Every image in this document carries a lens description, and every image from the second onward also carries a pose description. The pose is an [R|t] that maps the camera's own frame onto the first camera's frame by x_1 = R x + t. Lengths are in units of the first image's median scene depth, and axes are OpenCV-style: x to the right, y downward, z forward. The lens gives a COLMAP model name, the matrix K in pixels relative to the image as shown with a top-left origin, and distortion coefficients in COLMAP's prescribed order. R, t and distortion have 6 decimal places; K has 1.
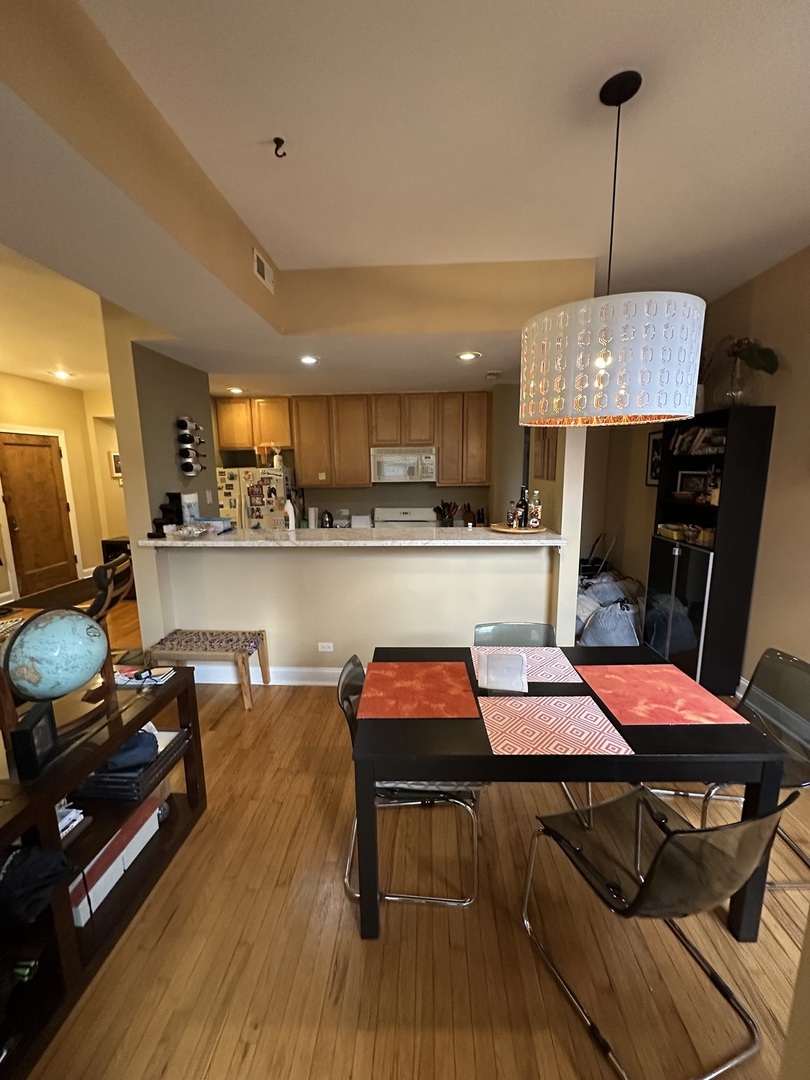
lens RADIAL K [[430.1, 0, 406.3], [0, 430.1, 541.0], [0, 0, 1]] dist [-0.000561, 0.000291]
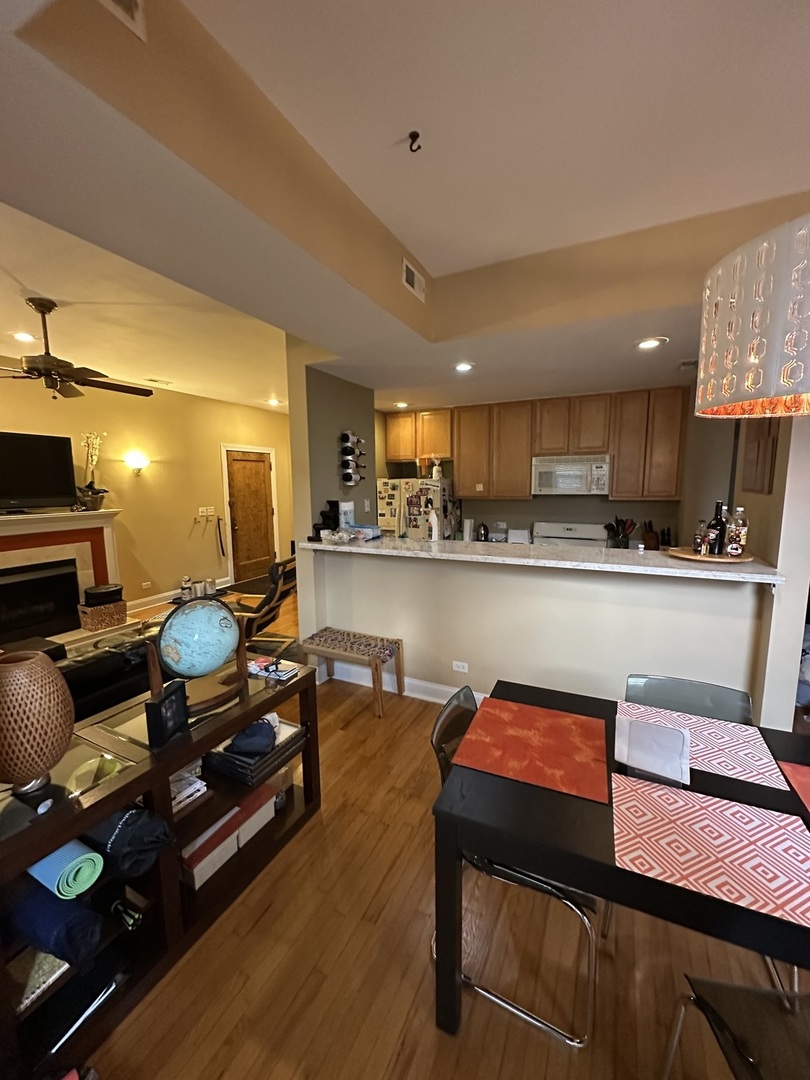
lens RADIAL K [[430.1, 0, 405.9], [0, 430.1, 540.8], [0, 0, 1]] dist [-0.000561, 0.000291]
pose [[0.919678, 0.056352, -0.388610, 0.079984], [-0.067933, 0.997560, -0.016114, -0.009031], [0.386754, 0.041219, 0.921261, 0.107382]]
